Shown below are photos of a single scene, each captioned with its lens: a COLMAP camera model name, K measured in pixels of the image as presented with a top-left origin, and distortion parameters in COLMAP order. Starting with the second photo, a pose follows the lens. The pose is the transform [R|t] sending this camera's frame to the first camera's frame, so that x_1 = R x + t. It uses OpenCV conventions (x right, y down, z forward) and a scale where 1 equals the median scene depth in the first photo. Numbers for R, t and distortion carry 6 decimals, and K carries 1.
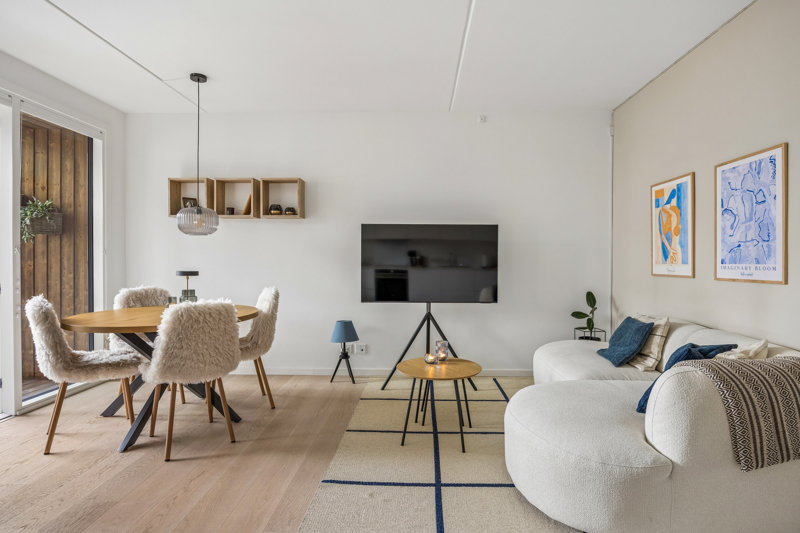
lens RADIAL K [[427.1, 0, 409.3], [0, 427.1, 262.7], [0, 0, 1]] dist [-0.001744, -0.000182]
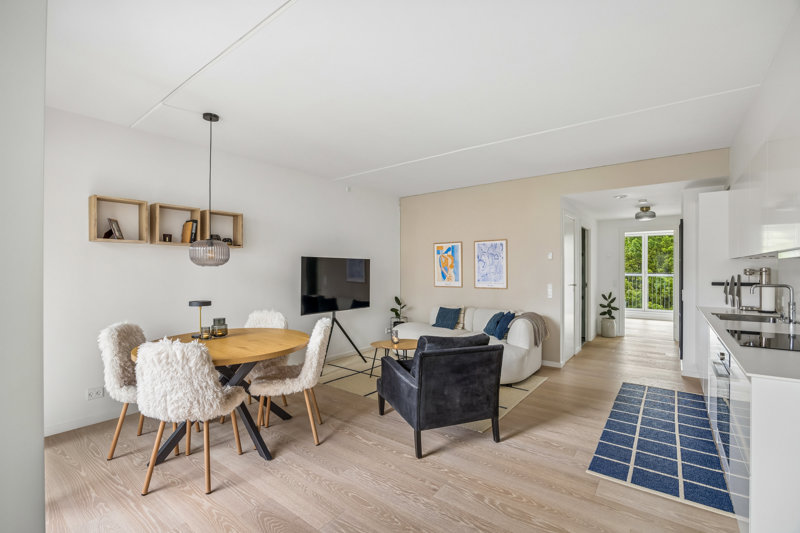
lens RADIAL K [[358.2, 0, 402.9], [0, 358.2, 271.0], [0, 0, 1]] dist [-0.002181, -0.000355]
pose [[0.586833, -0.006537, 0.809681, -1.016537], [0.008744, 0.999960, 0.001736, -0.055048], [-0.809660, 0.006061, 0.586867, 0.111856]]
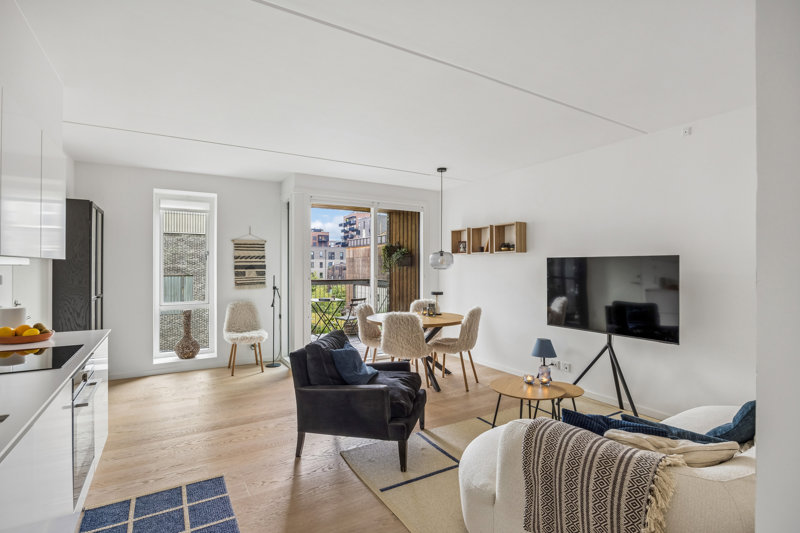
lens RADIAL K [[385.9, 0, 400.0], [0, 385.9, 266.5], [0, 0, 1]] dist [-0.010704, -0.000074]
pose [[0.534437, -0.003909, -0.845199, 0.690901], [-0.005950, 0.999947, -0.008388, -0.068137], [0.845187, 0.009512, 0.534385, 0.120025]]
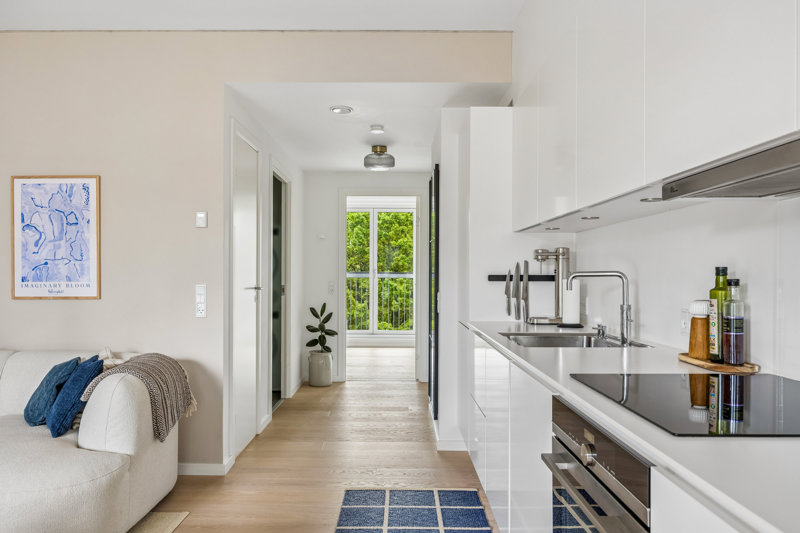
lens RADIAL K [[598.7, 0, 399.4], [0, 598.7, 276.0], [0, 0, 1]] dist [-0.004288, -0.001938]
pose [[-0.020438, -0.004544, 0.999781, -0.518905], [0.003140, 0.999984, 0.004610, -0.011195], [-0.999786, 0.003234, -0.020423, 0.157299]]
